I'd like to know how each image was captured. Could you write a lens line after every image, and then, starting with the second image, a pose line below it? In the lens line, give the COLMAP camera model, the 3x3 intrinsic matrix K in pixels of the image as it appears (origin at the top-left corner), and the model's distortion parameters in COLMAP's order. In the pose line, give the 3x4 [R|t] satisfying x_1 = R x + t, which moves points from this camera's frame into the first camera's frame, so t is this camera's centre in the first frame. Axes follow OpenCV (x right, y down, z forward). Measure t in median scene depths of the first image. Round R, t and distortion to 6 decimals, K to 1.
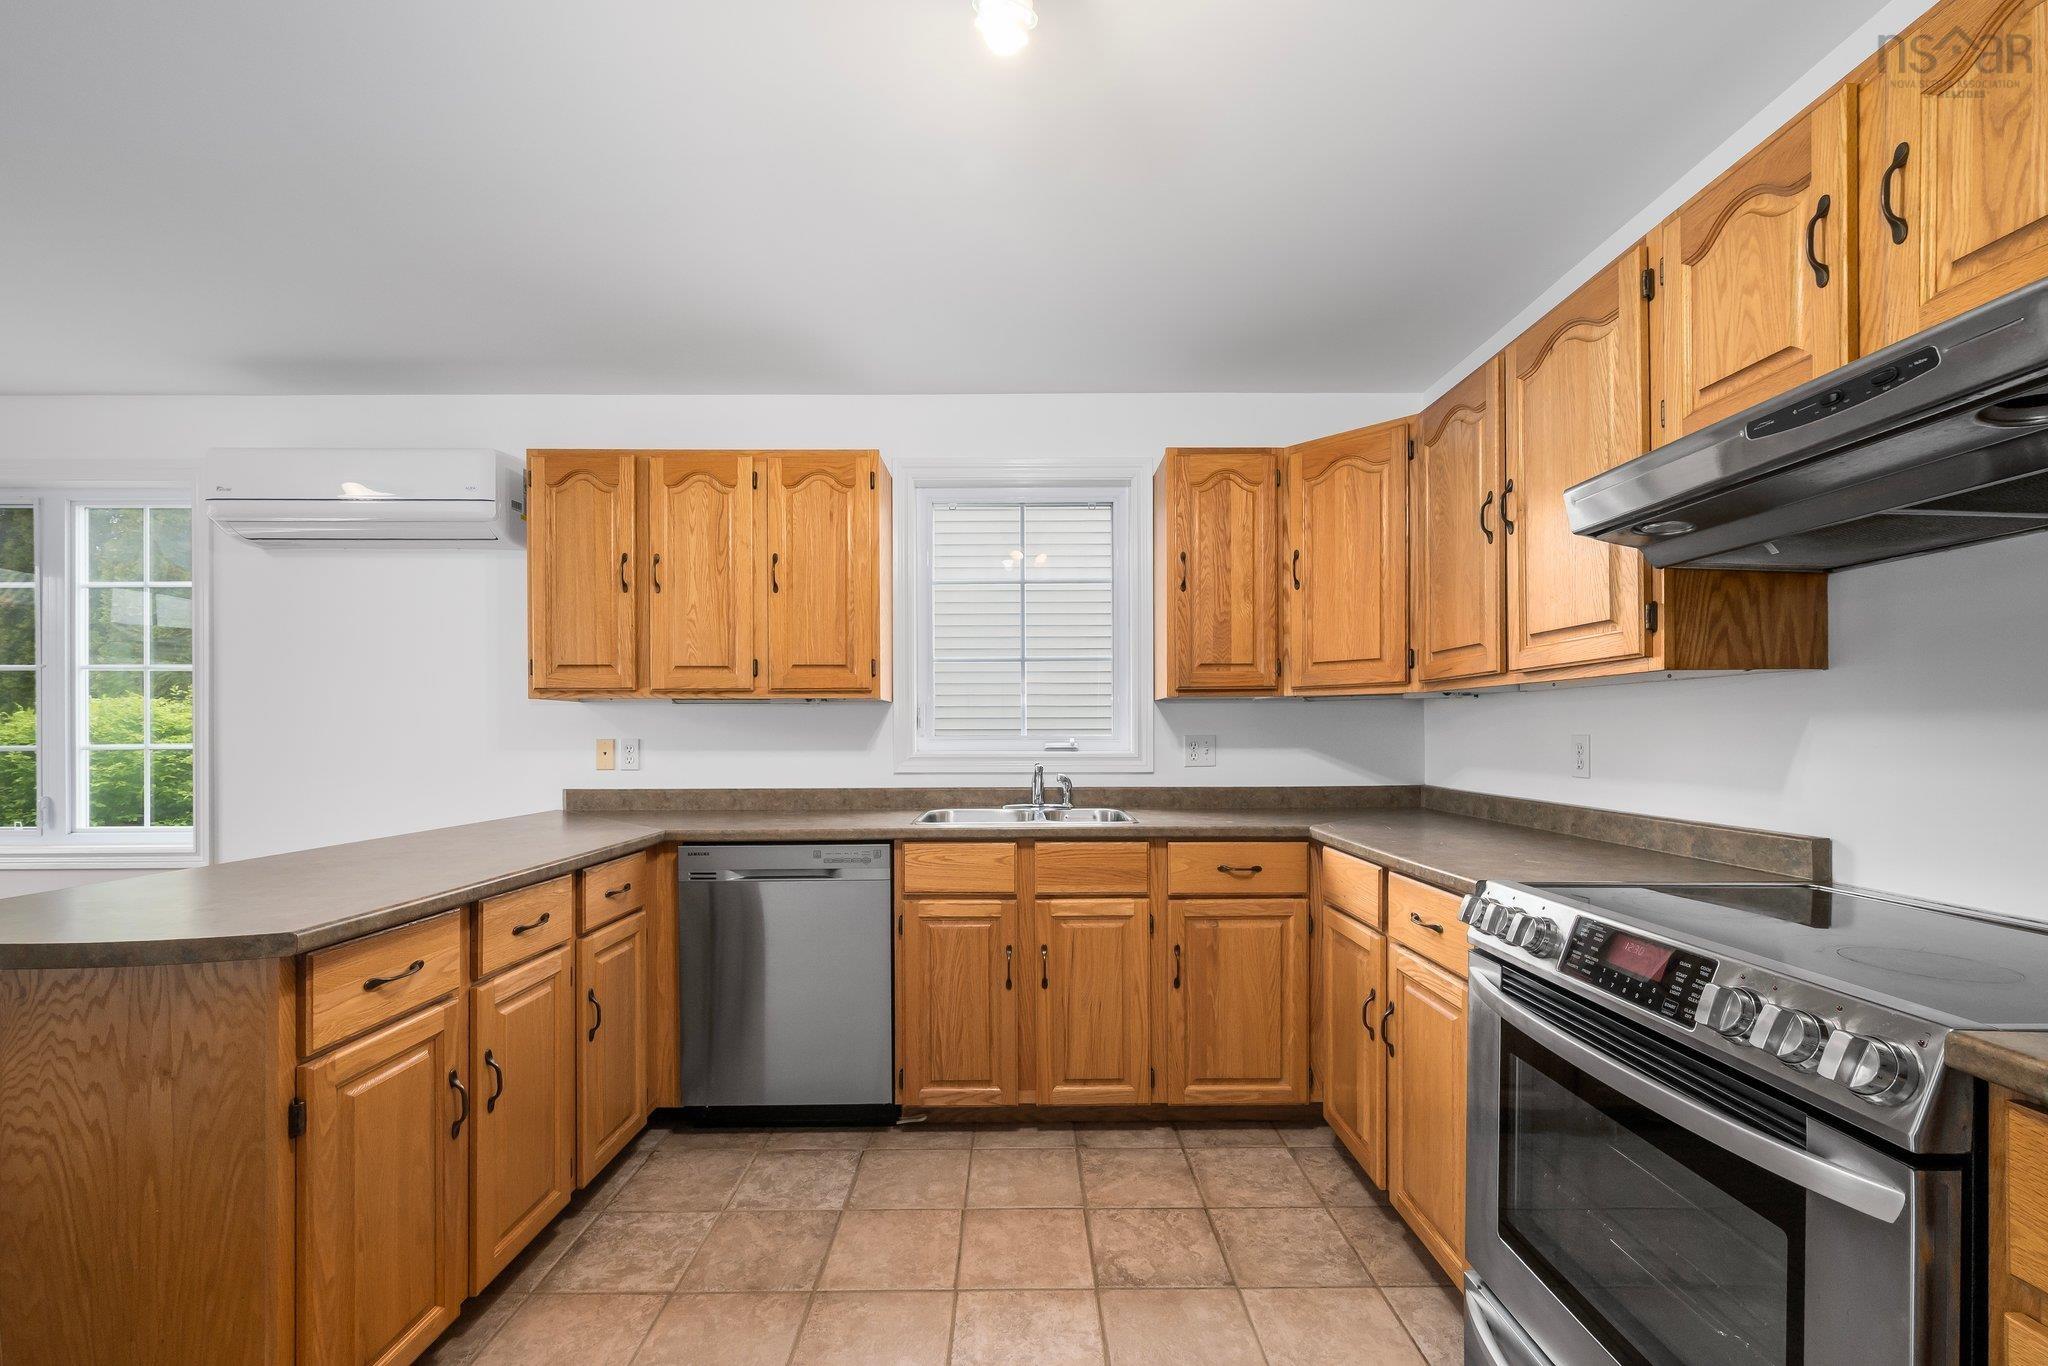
lens RADIAL K [[833.0, 0, 1026.0], [0, 833.0, 733.6], [0, 0, 1]] dist [-0.000863, -0.000236]
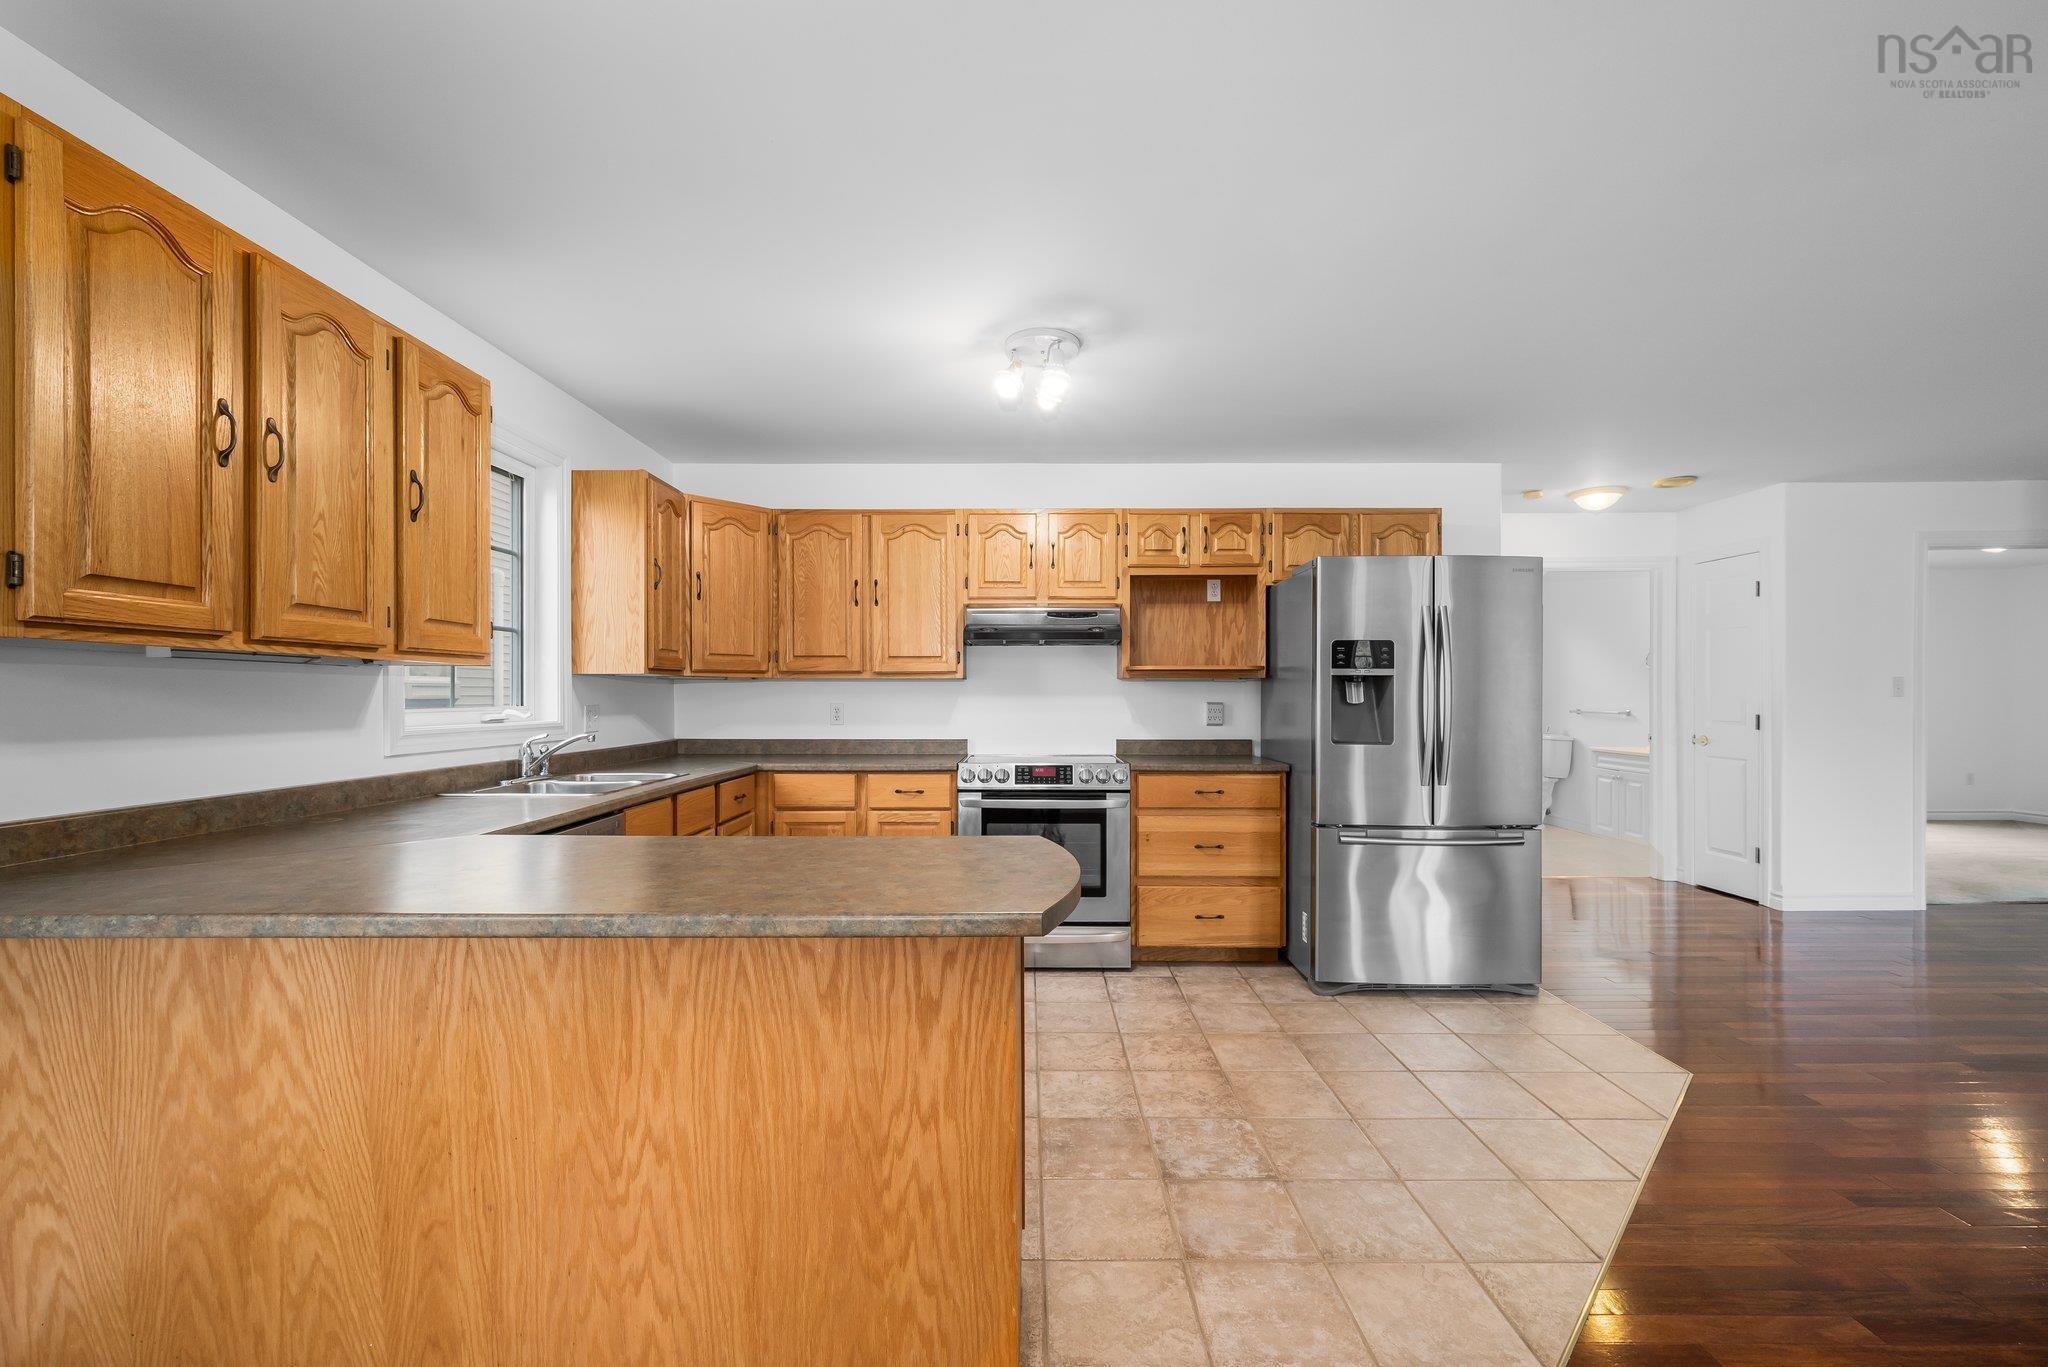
lens RADIAL K [[823.9, 0, 1022.4], [0, 823.9, 699.3], [0, 0, 1]] dist [-0.000562, -0.000142]
pose [[0.016136, -0.000680, 0.999870, -1.162276], [0.003359, 0.999994, 0.000626, -0.006597], [-0.999864, 0.003348, 0.016138, 0.485753]]
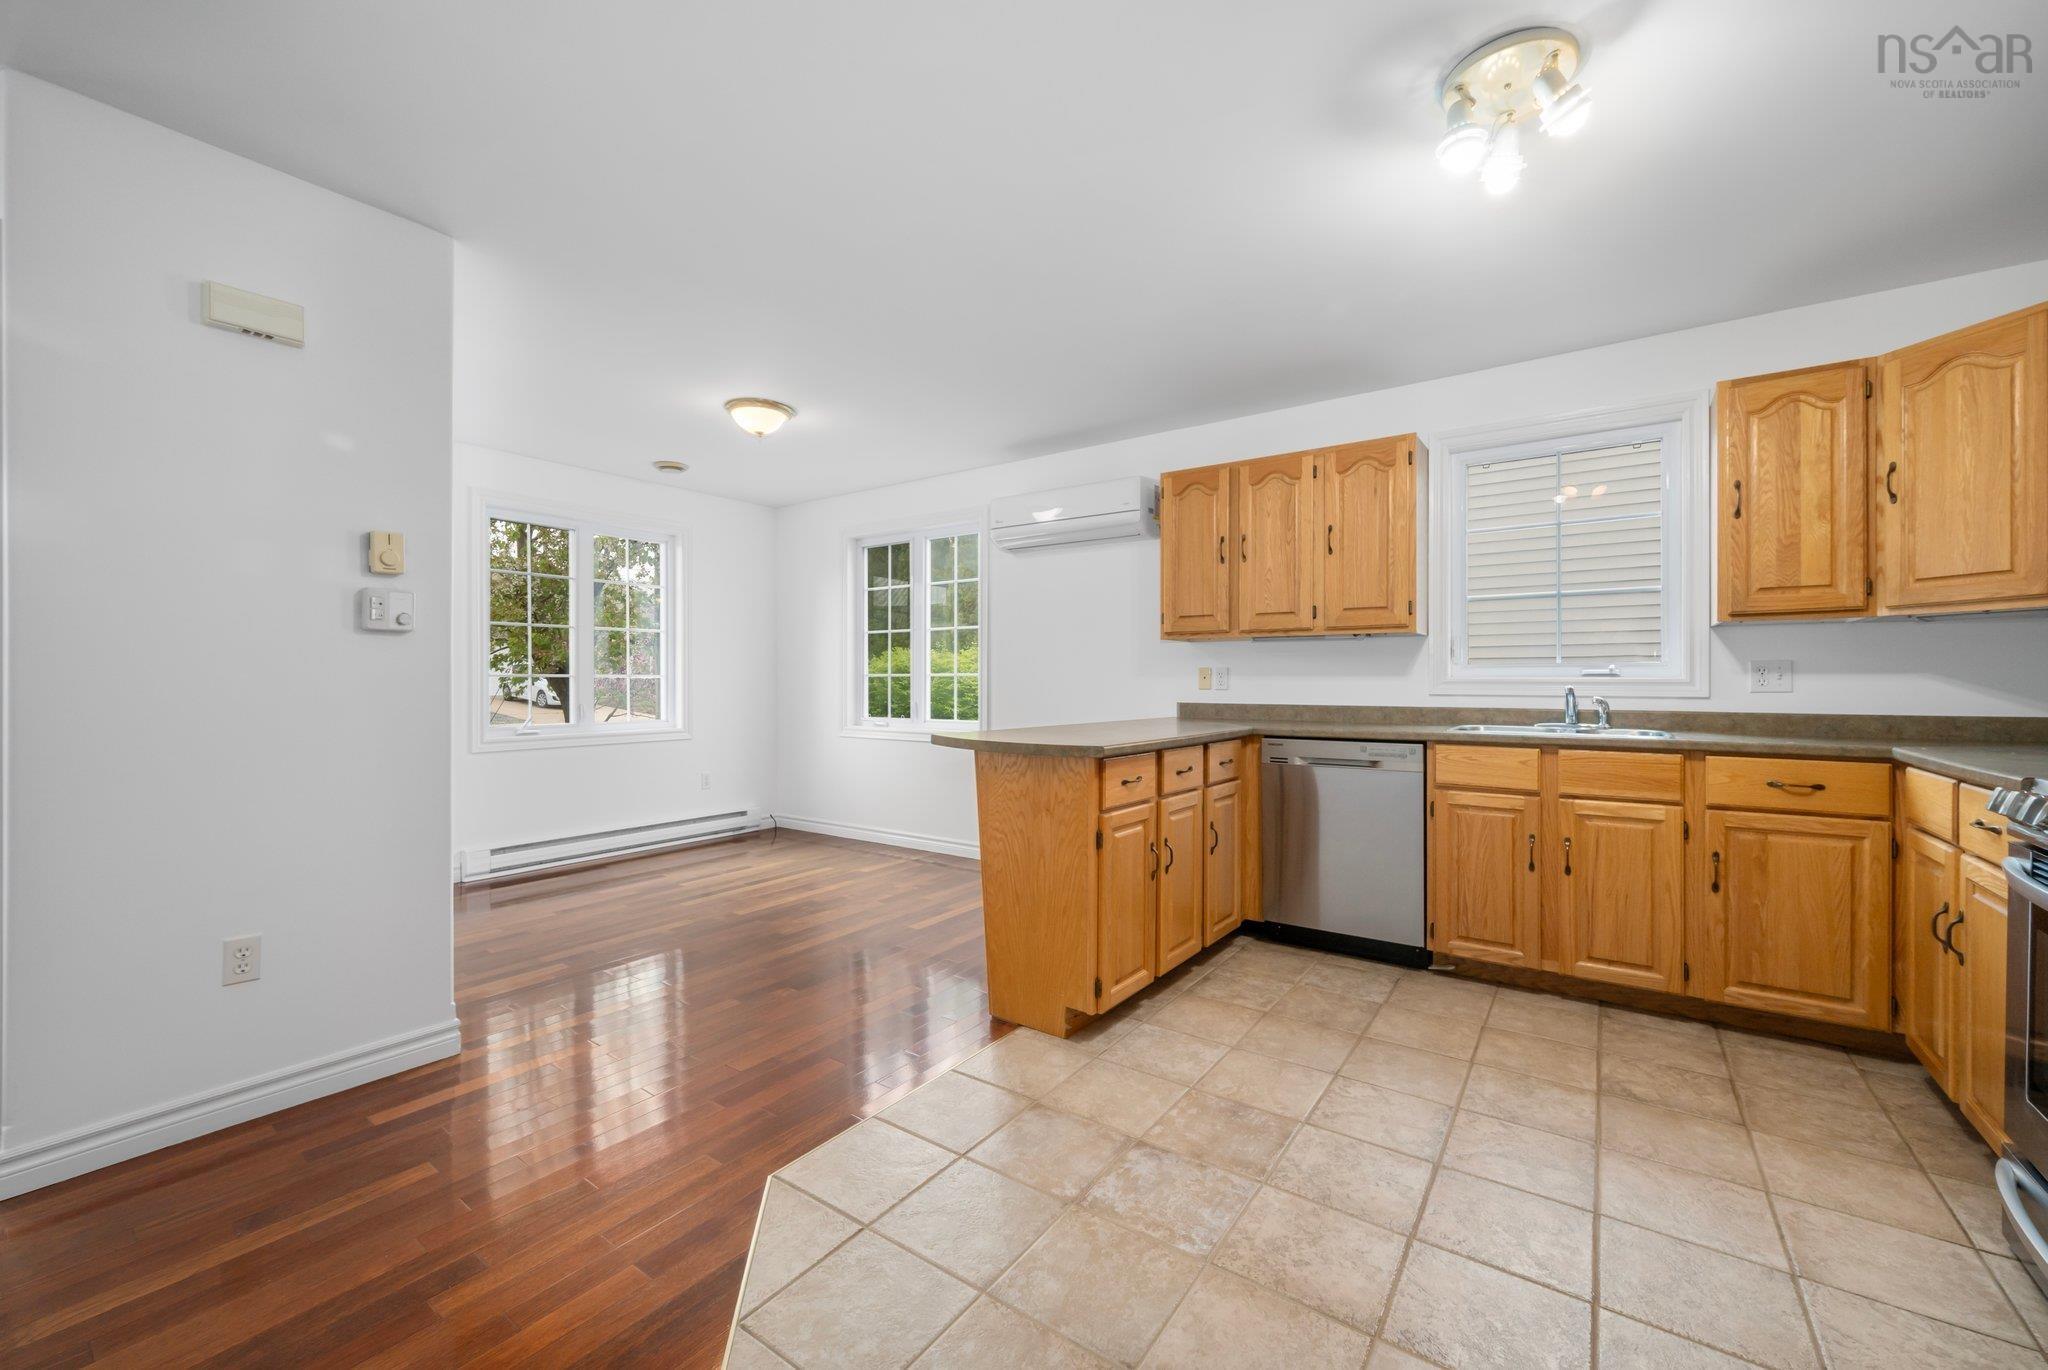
lens RADIAL K [[812.6, 0, 1029.7], [0, 812.6, 680.6], [0, 0, 1]] dist [-0.001848, -0.000496]
pose [[0.810410, 0.003475, -0.585853, 0.076555], [-0.004373, 0.999990, -0.000118, 0.037095], [0.585847, 0.002657, 0.810417, -0.361931]]
